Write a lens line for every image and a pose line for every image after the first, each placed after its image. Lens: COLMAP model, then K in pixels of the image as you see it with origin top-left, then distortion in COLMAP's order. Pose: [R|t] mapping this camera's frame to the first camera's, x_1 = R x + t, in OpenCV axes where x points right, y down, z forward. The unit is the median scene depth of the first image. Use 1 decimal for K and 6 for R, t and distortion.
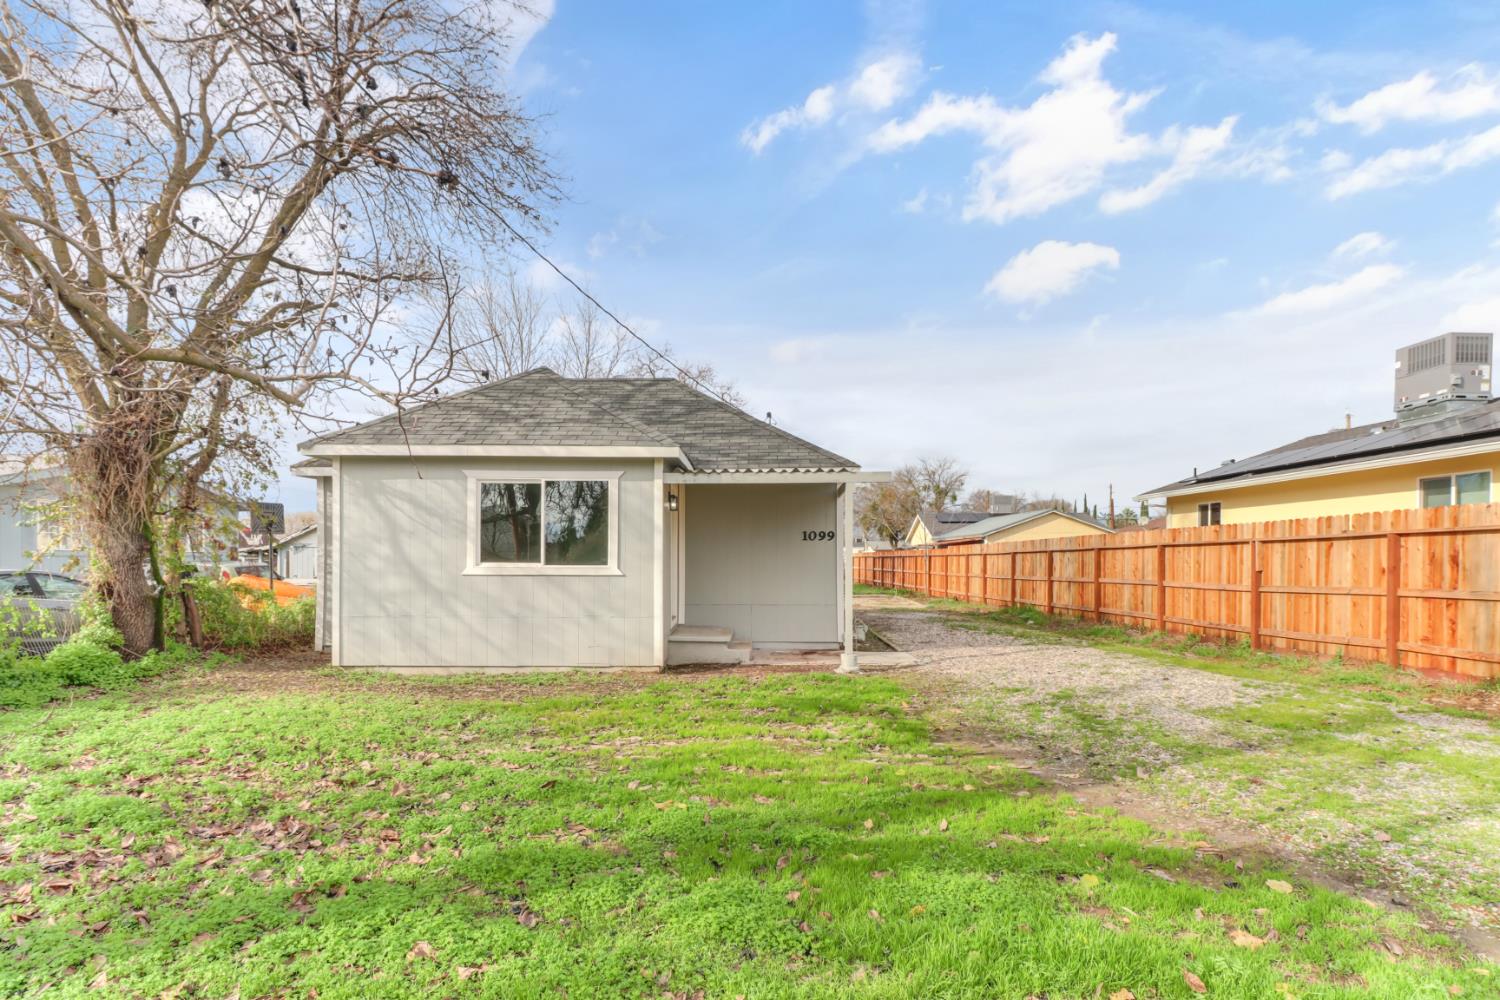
lens RADIAL K [[756.9, 0, 759.9], [0, 756.9, 559.3], [0, 0, 1]] dist [0.003391, -0.002736]
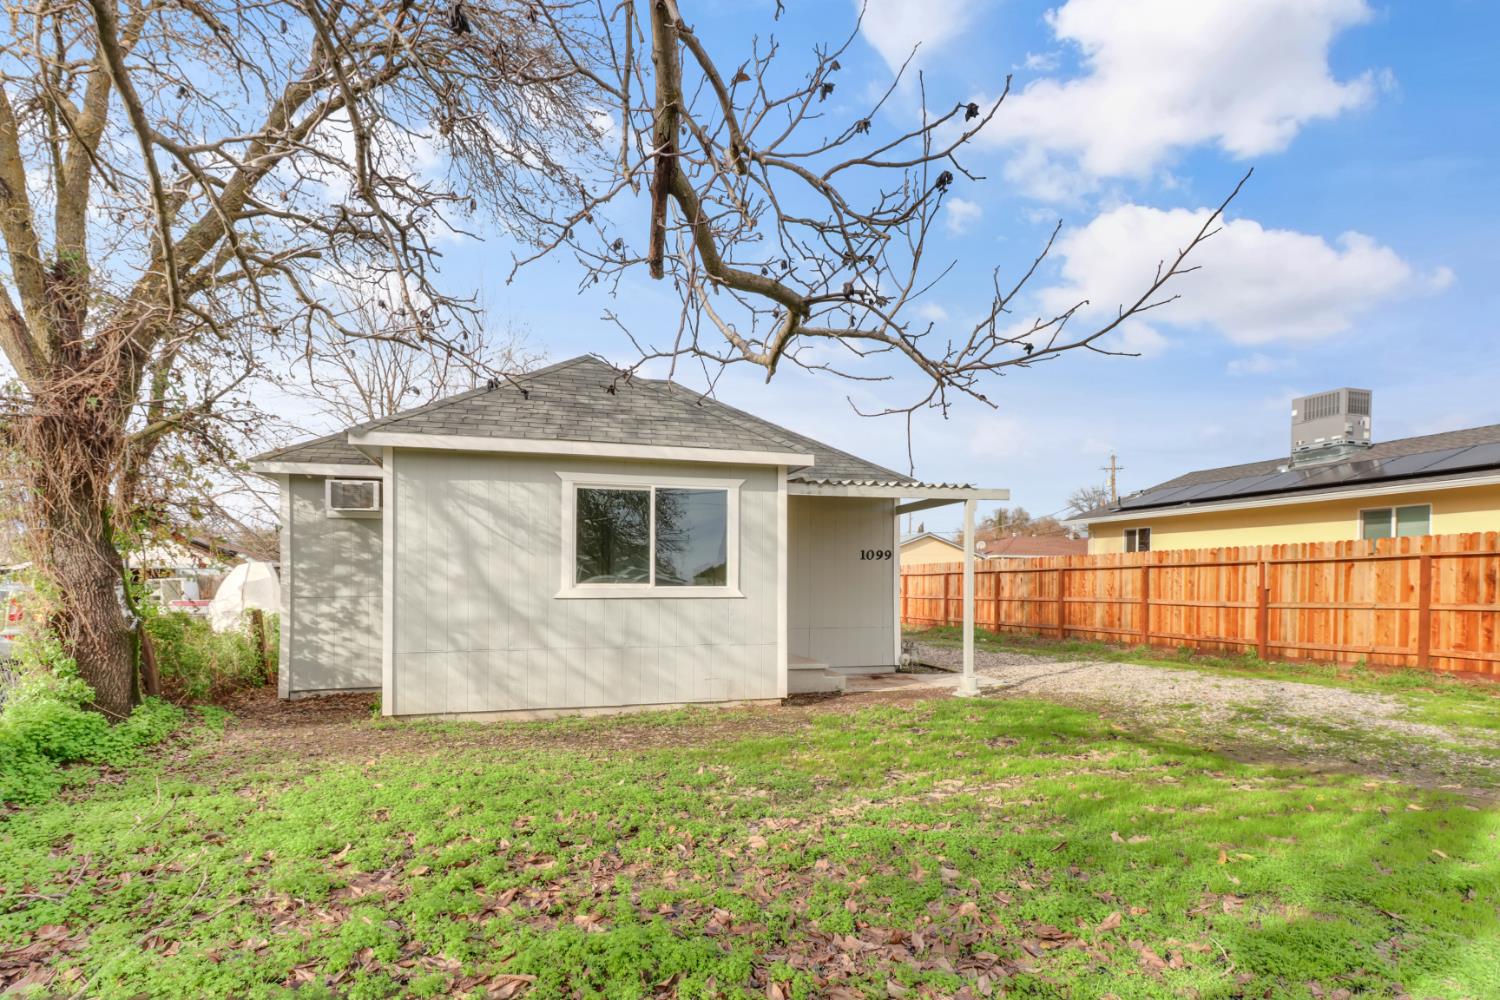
lens RADIAL K [[756.9, 0, 764.0], [0, 756.9, 593.2], [0, 0, 1]] dist [0.003391, -0.002736]
pose [[0.962139, -0.006577, 0.272481, -0.396319], [0.002407, 0.999875, 0.015637, 0.002247], [-0.272550, -0.014389, 0.962034, 0.139851]]
